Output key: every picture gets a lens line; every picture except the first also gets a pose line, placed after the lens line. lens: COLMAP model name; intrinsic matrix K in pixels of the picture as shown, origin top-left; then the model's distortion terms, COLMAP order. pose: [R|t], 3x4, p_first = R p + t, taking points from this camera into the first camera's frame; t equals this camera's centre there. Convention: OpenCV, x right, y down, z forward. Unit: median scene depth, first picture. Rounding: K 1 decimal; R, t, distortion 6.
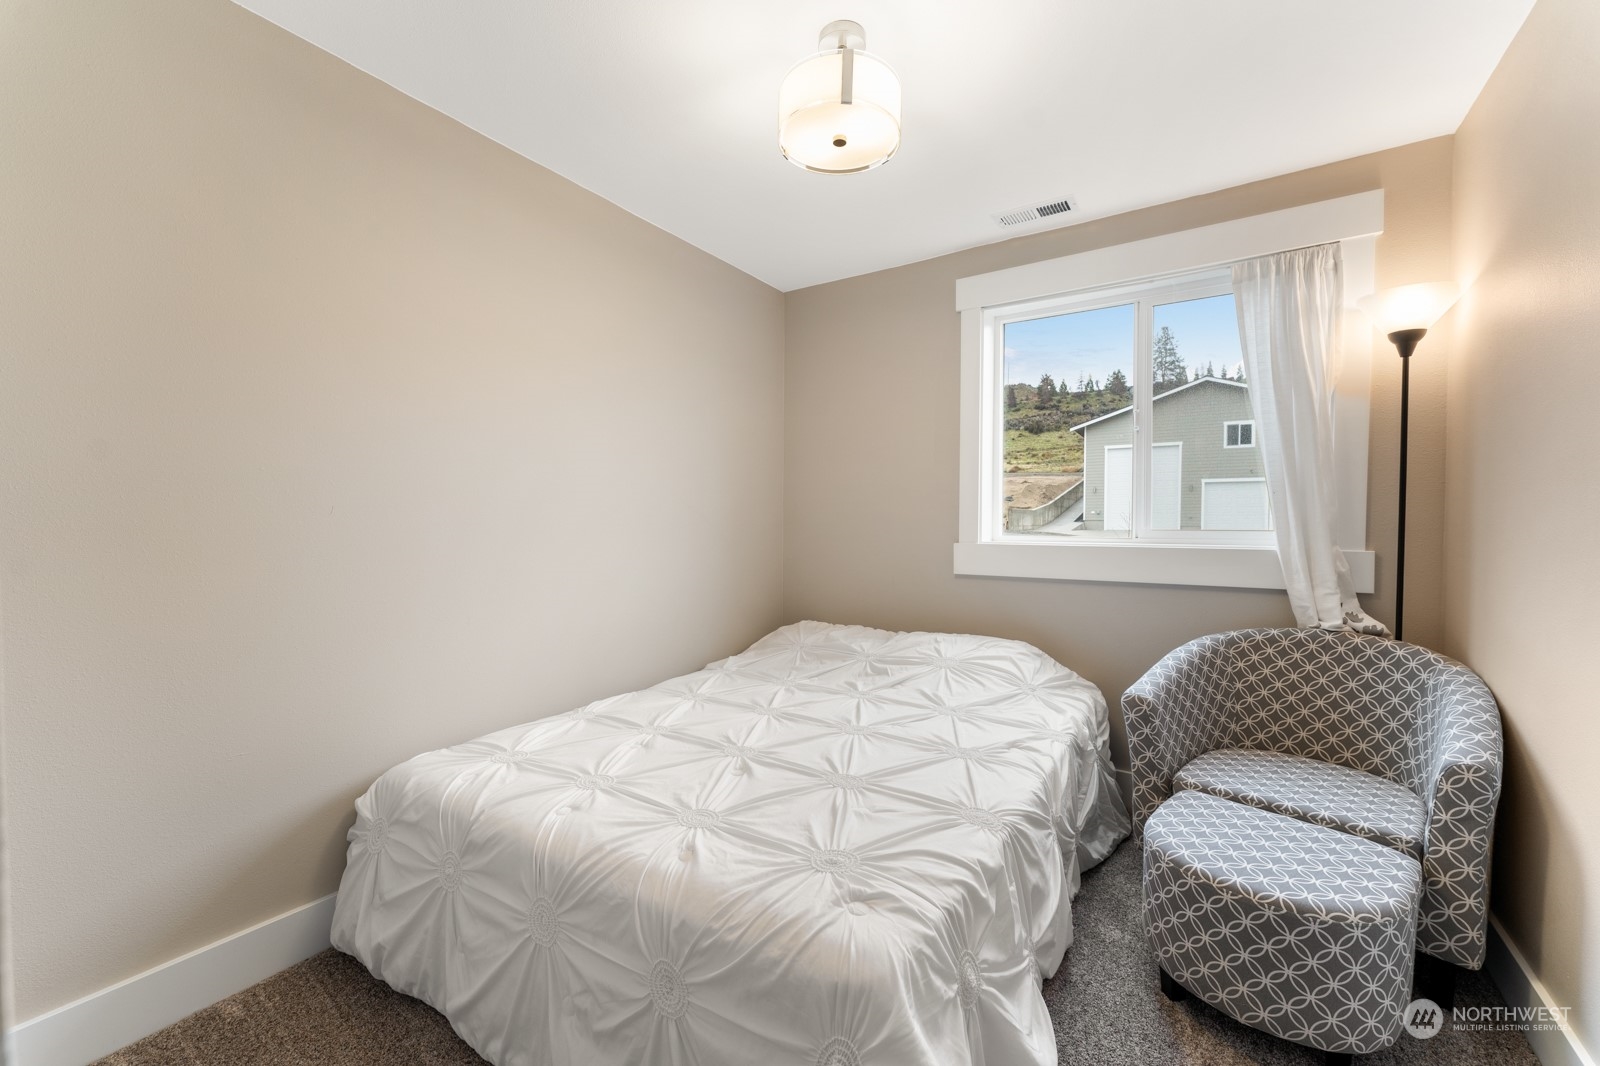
lens RADIAL K [[643.5, 0, 788.8], [0, 643.5, 515.2], [0, 0, 1]] dist [0.001139, -0.000143]
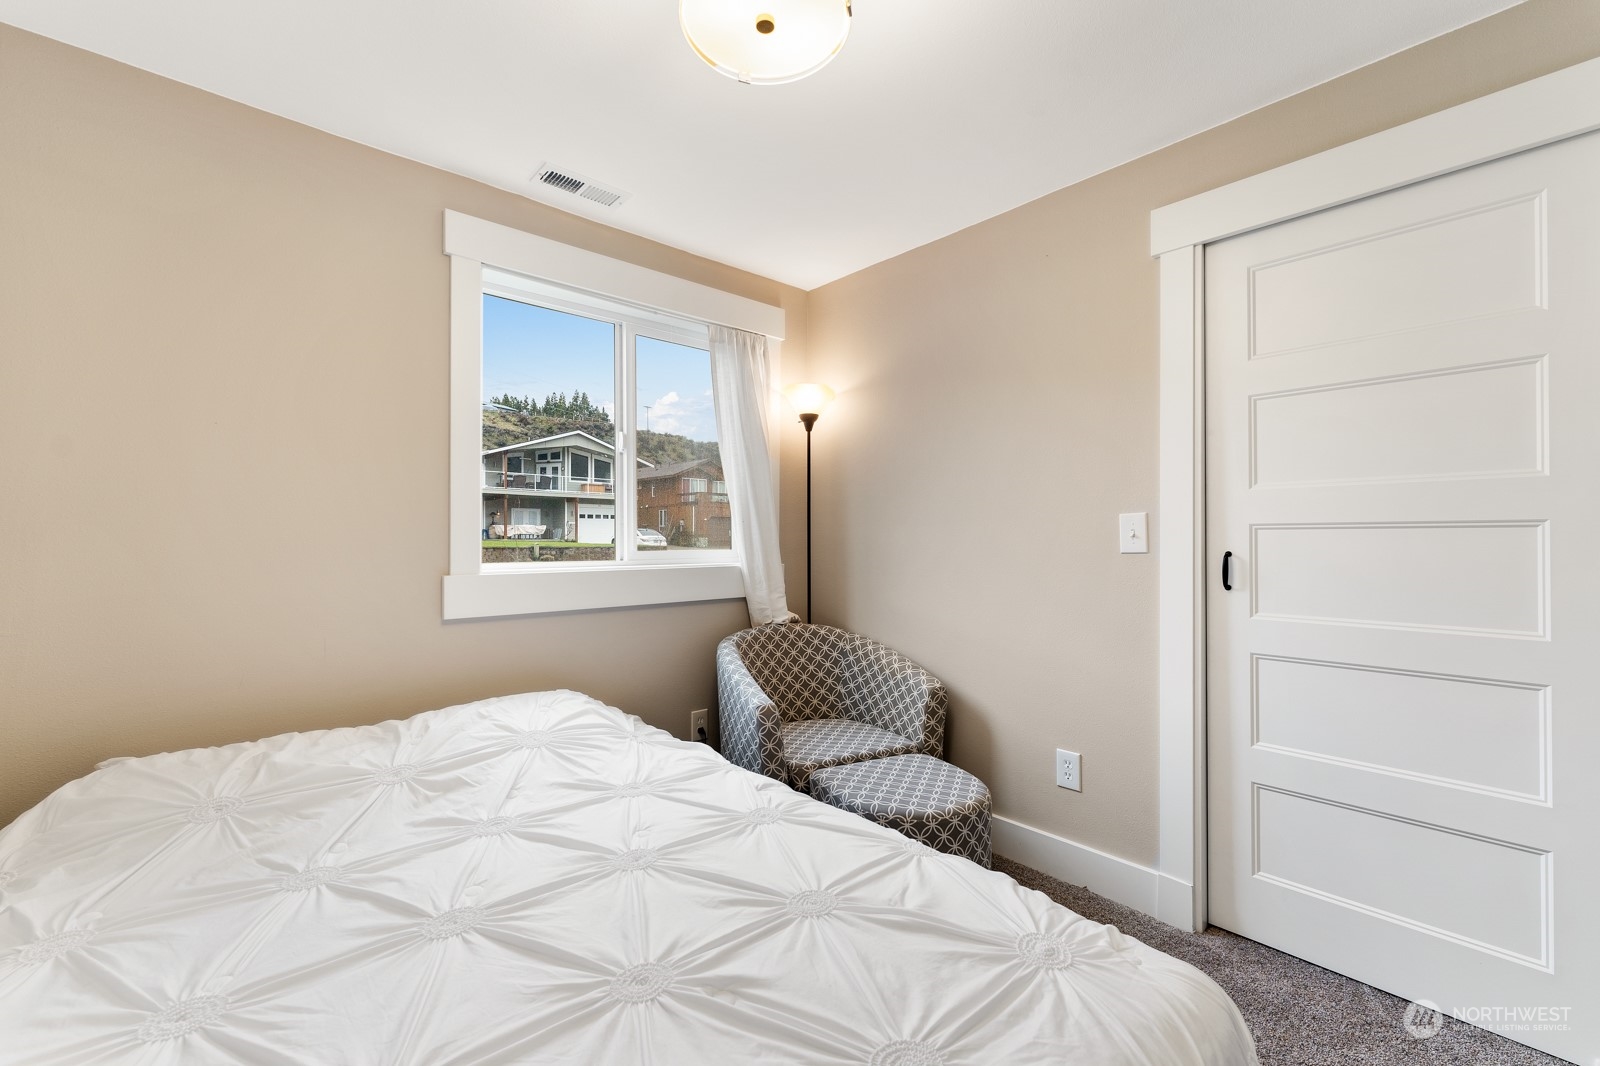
lens RADIAL K [[659.1, 0, 798.2], [0, 659.1, 526.6], [0, 0, 1]] dist [0.001289, 0.000167]
pose [[0.258110, 0.014337, 0.966009, -0.539994], [-0.006605, 0.999893, -0.013075, -0.008206], [-0.966093, -0.003006, 0.258177, 0.678358]]
